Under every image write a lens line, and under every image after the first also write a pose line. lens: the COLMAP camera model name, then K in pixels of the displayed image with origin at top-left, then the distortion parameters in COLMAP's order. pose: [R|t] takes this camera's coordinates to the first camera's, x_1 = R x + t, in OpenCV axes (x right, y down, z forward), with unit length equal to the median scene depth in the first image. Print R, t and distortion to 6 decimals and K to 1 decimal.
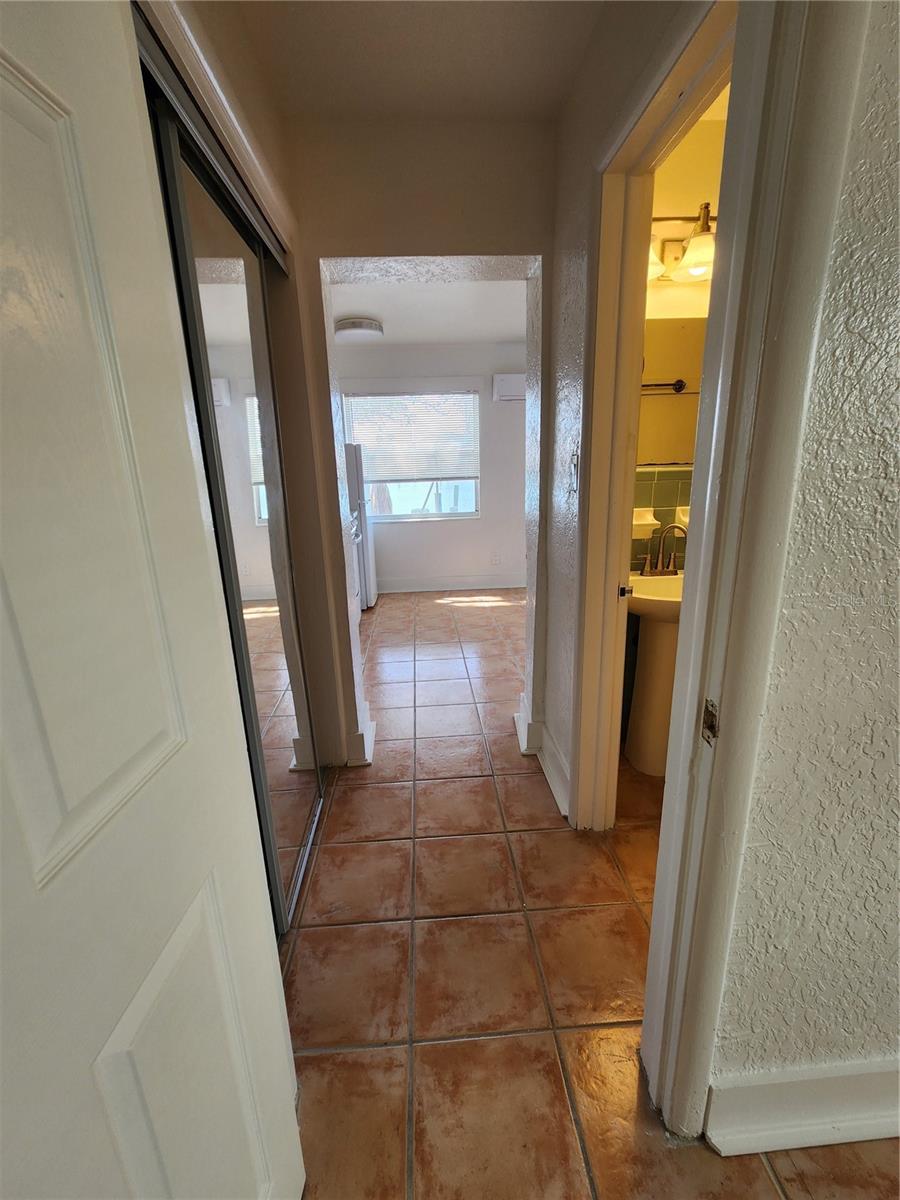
lens RADIAL K [[505.5, 0, 447.2], [0, 505.5, 601.4], [0, 0, 1]] dist [0.004216, -0.001103]
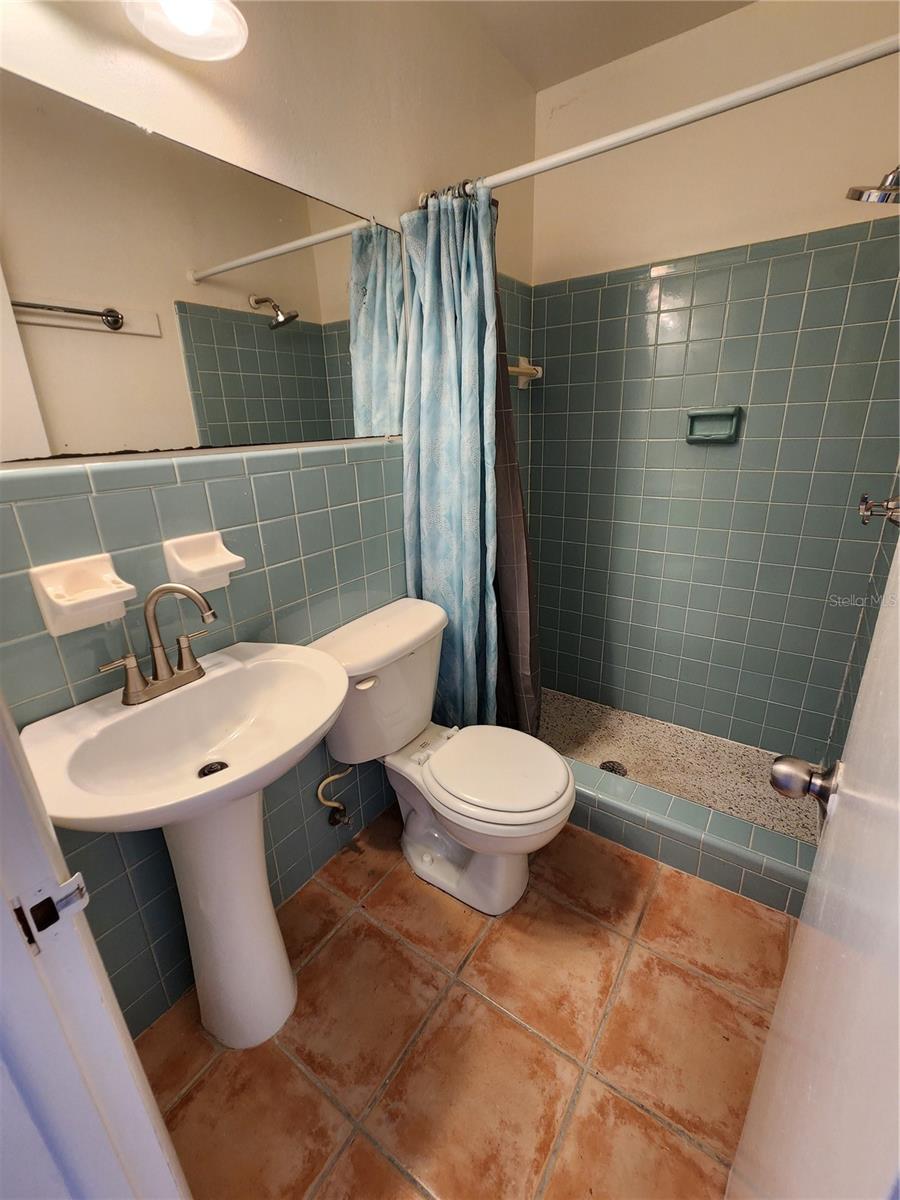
lens RADIAL K [[505.5, 0, 449.4], [0, 505.5, 594.5], [0, 0, 1]] dist [0.004216, -0.001103]
pose [[0.605853, -0.247288, 0.756169, 0.241517], [0.215758, 0.965917, 0.143013, -0.147963], [-0.765762, 0.076505, 0.638558, 0.485174]]
